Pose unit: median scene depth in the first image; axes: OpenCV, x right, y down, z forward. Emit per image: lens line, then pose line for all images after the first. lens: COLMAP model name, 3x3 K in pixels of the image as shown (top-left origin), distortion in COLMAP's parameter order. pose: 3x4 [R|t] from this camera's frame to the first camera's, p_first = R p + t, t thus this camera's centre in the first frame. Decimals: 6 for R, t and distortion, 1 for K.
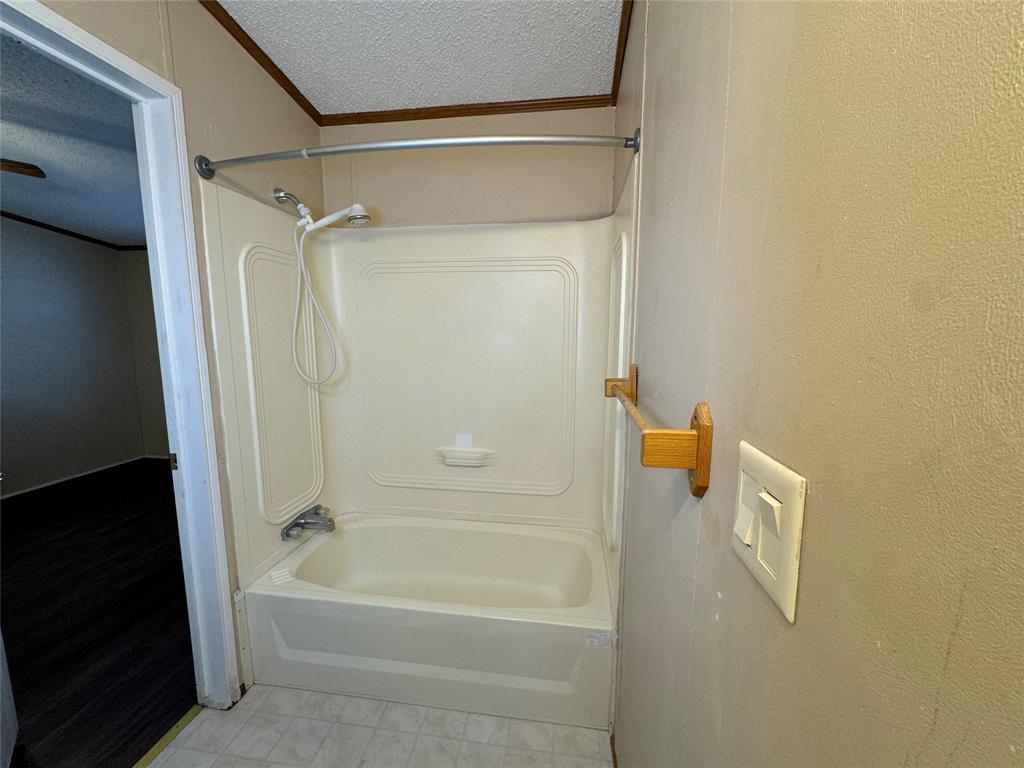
lens RADIAL K [[407.7, 0, 513.6], [0, 407.7, 384.5], [0, 0, 1]] dist [-0.003040, -0.000307]
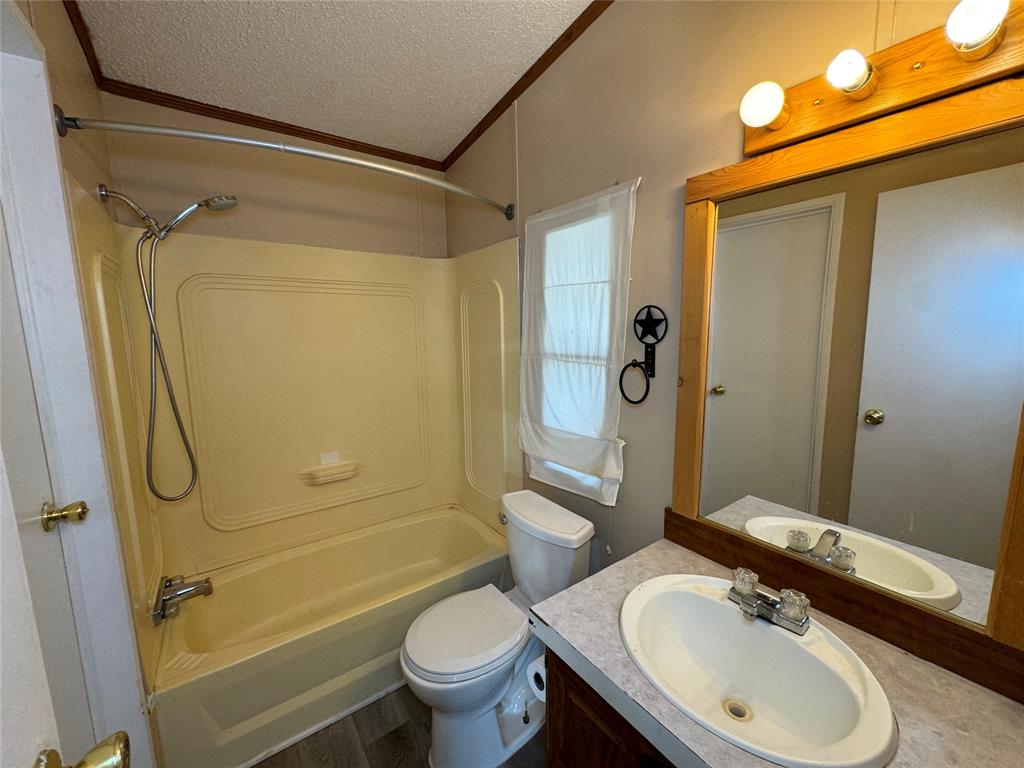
lens RADIAL K [[407.7, 0, 513.6], [0, 407.7, 384.5], [0, 0, 1]] dist [-0.003040, -0.000307]
pose [[0.714161, -0.116036, 0.690297, -0.486847], [0.108098, 0.992617, 0.055020, -0.049298], [-0.691585, 0.035326, 0.721431, -0.055703]]
